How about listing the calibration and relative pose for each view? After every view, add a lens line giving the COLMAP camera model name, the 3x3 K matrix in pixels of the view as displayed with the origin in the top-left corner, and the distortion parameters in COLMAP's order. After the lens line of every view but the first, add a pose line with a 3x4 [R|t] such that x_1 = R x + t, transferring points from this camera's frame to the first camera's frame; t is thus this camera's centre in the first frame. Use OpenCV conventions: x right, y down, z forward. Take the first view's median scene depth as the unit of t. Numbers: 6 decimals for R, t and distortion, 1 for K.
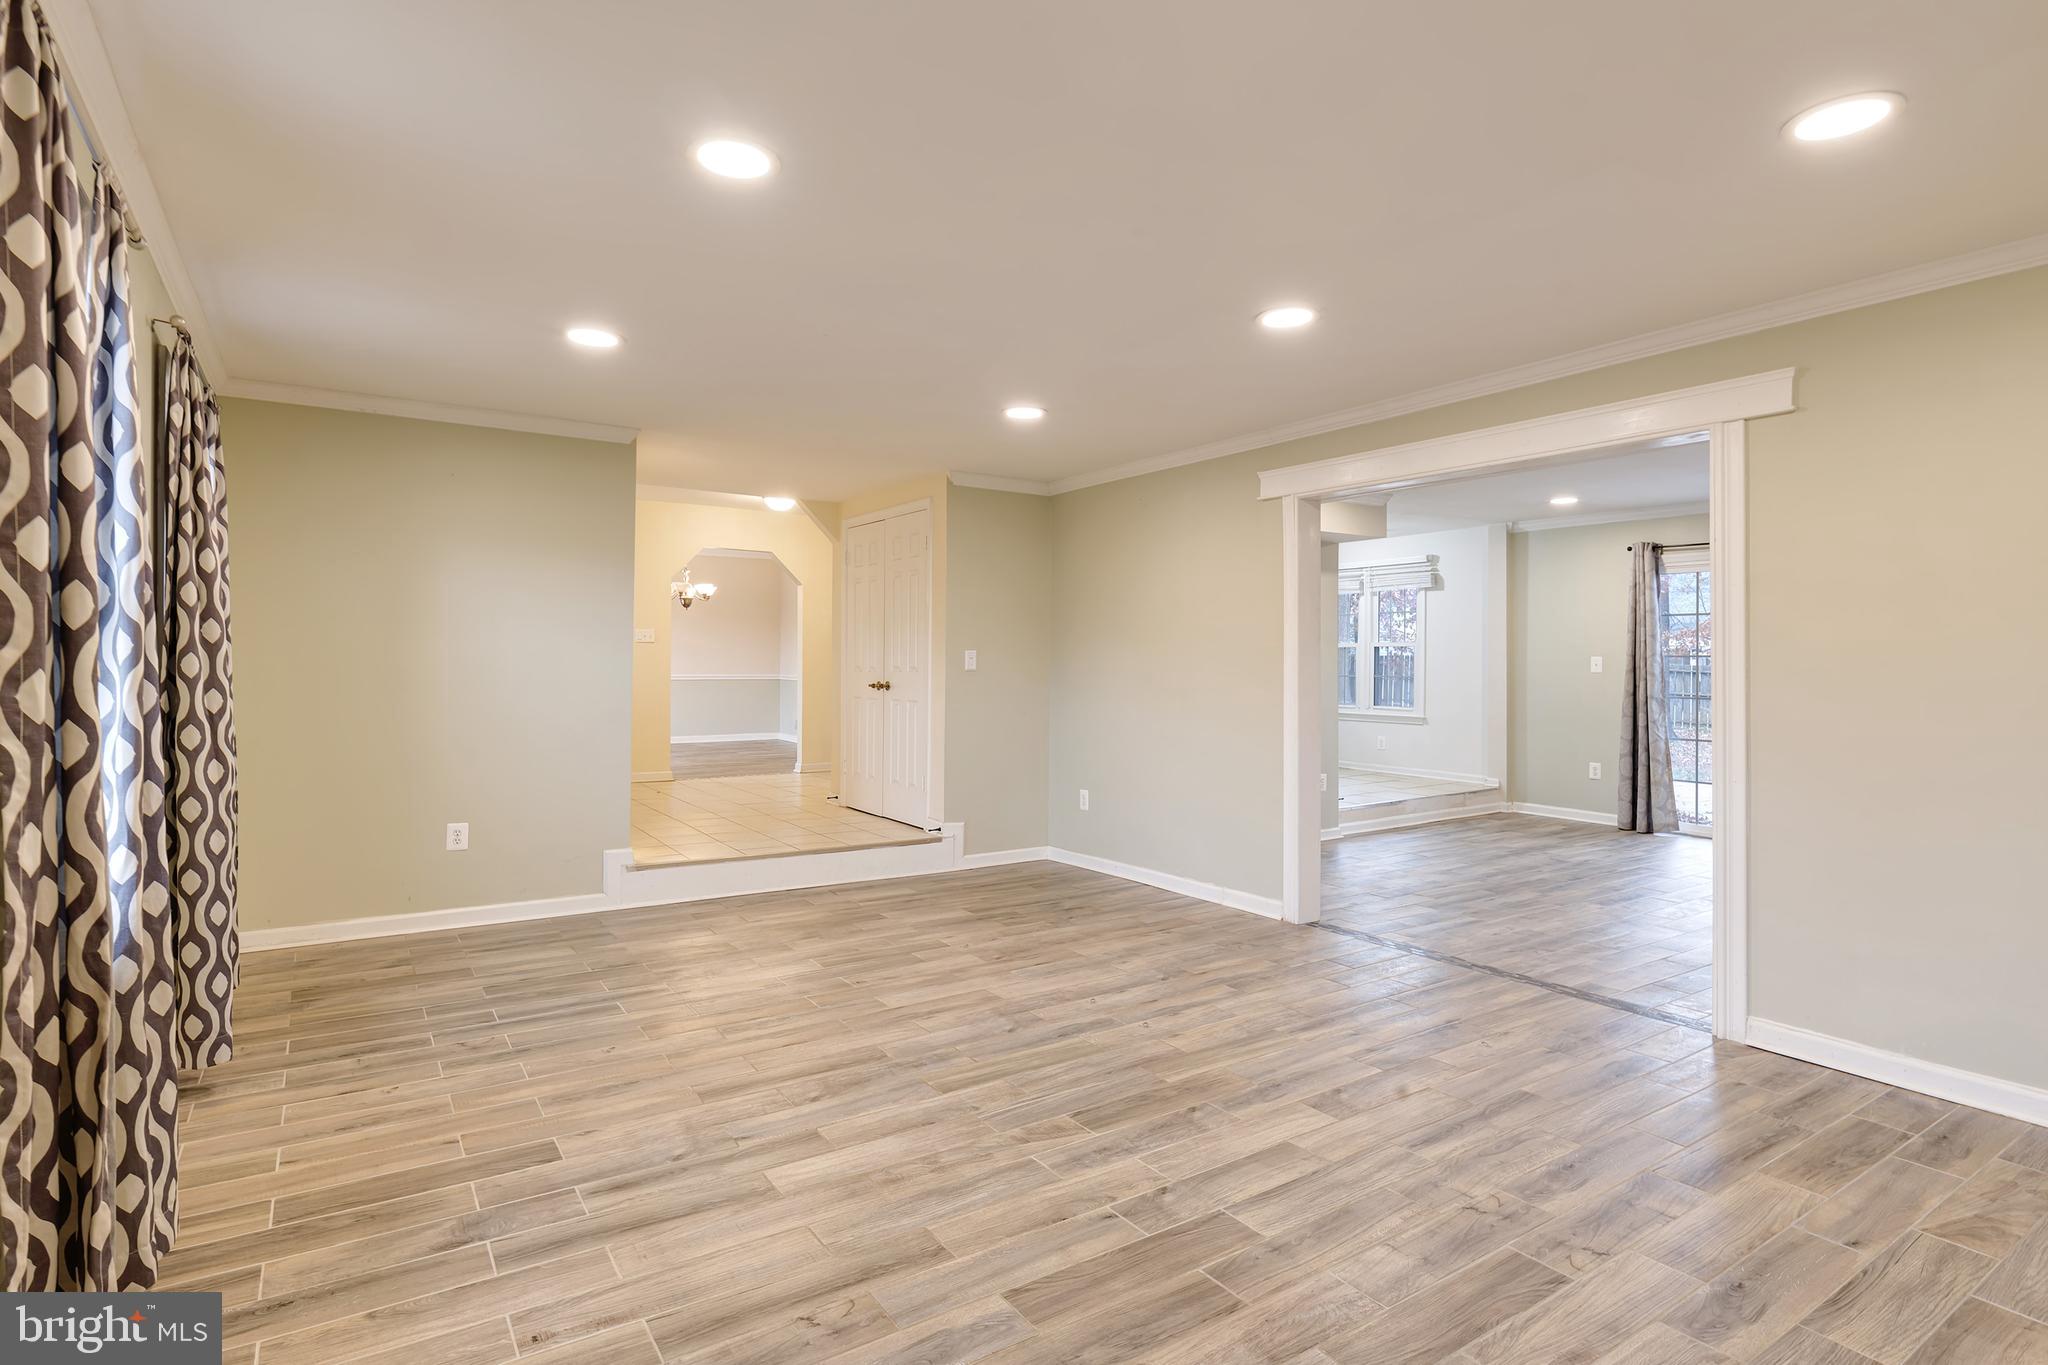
lens RADIAL K [[1058.2, 0, 1035.7], [0, 1058.2, 656.9], [0, 0, 1]] dist [-0.001125, -0.000699]
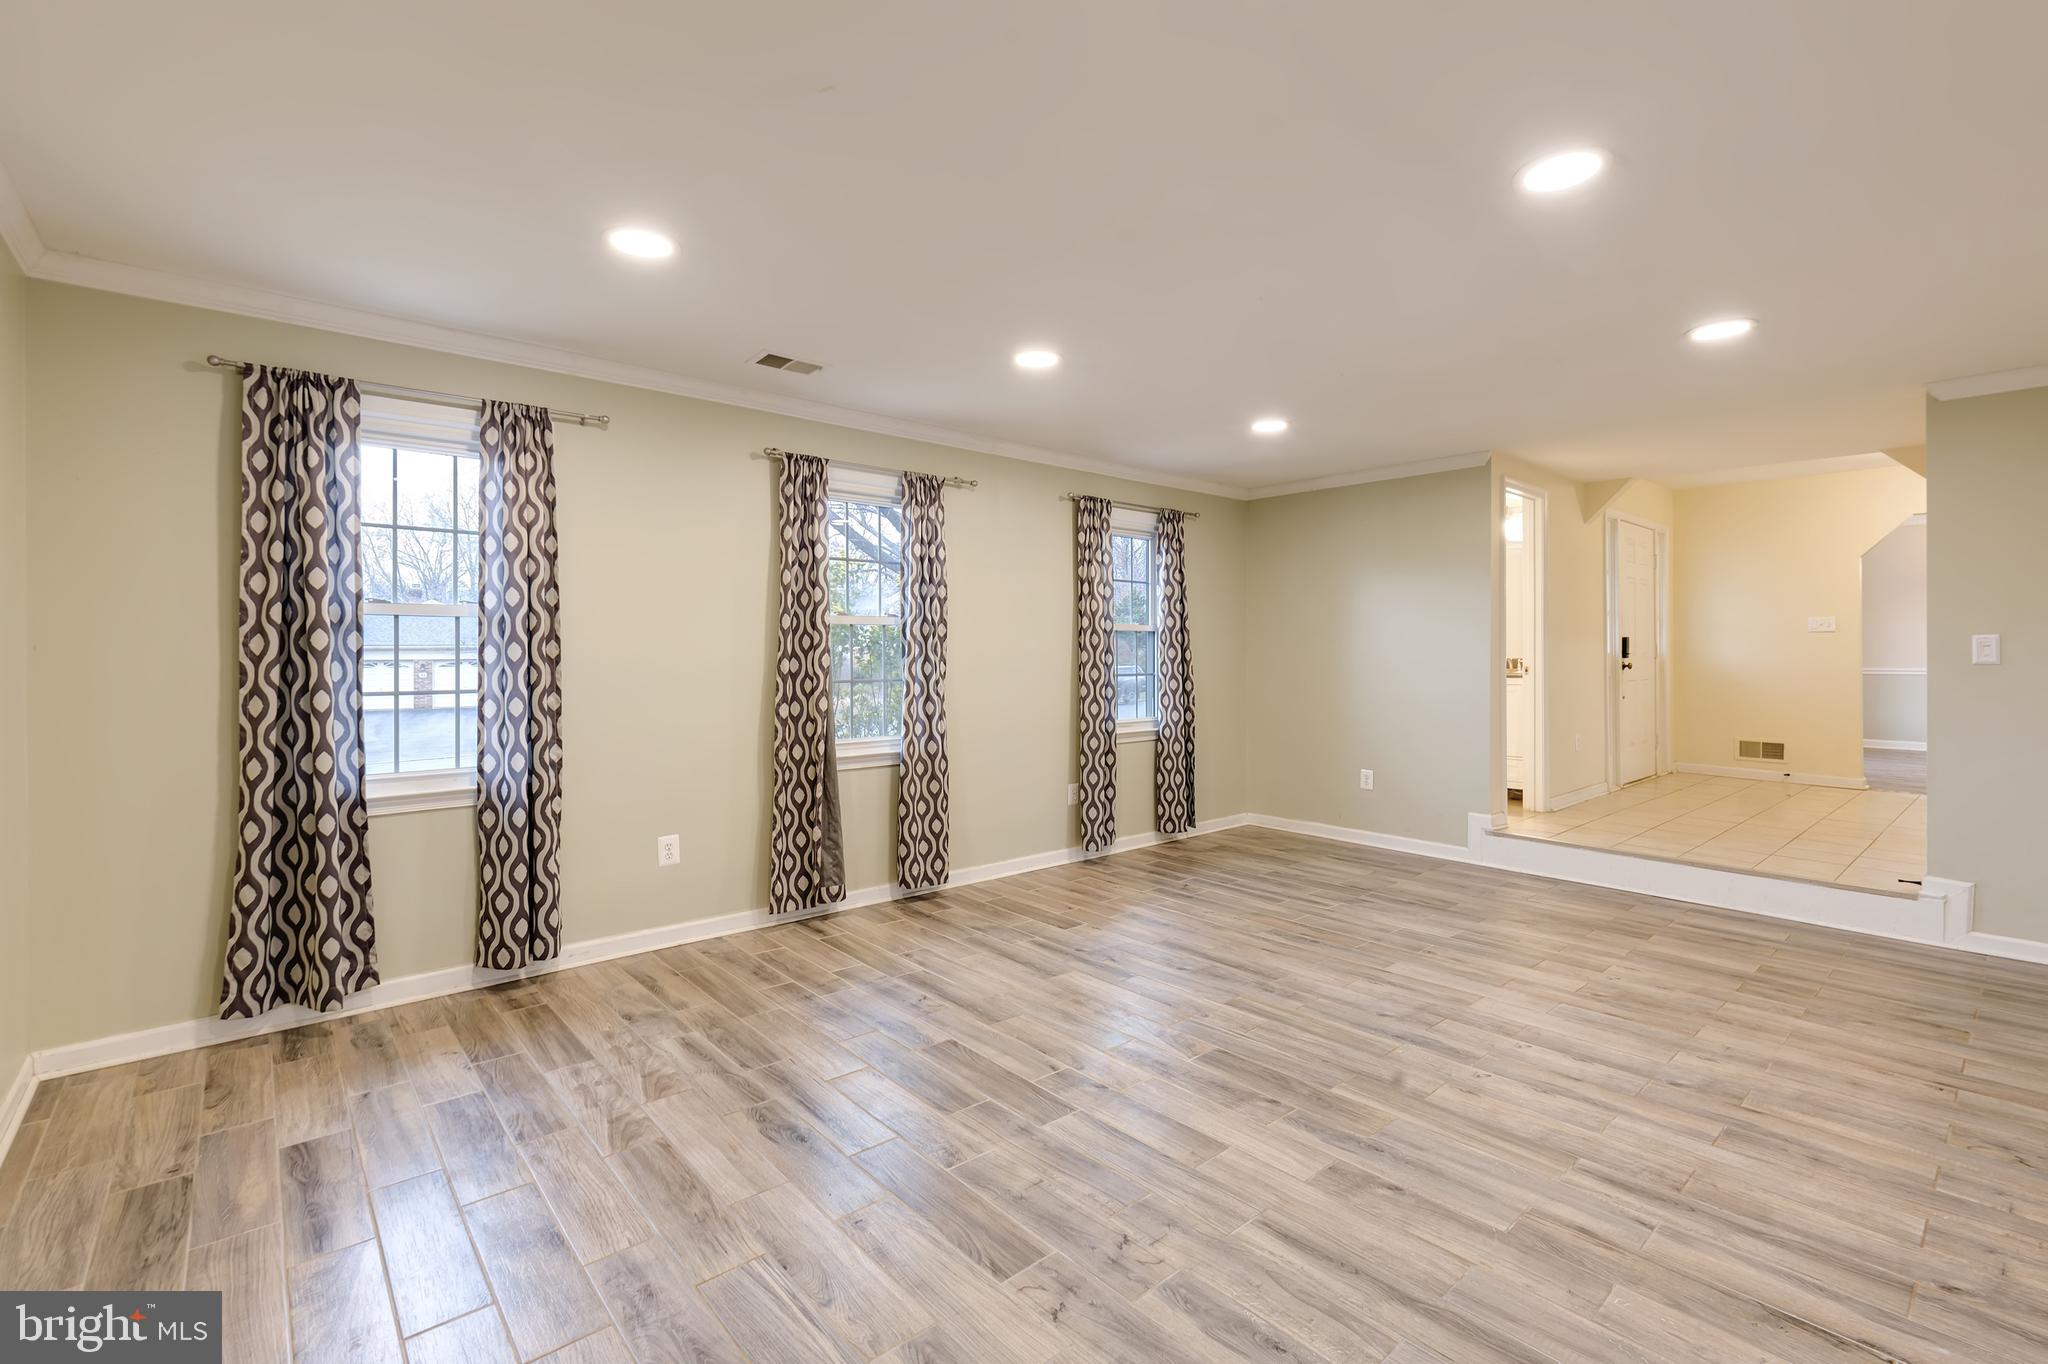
lens RADIAL K [[912.9, 0, 1013.8], [0, 912.9, 648.8], [0, 0, 1]] dist [0.000921, -0.000014]
pose [[0.106669, -0.010155, -0.994243, 0.963043], [0.008452, 0.999921, -0.009306, 0.007393], [0.994259, -0.007411, 0.106747, 0.656676]]
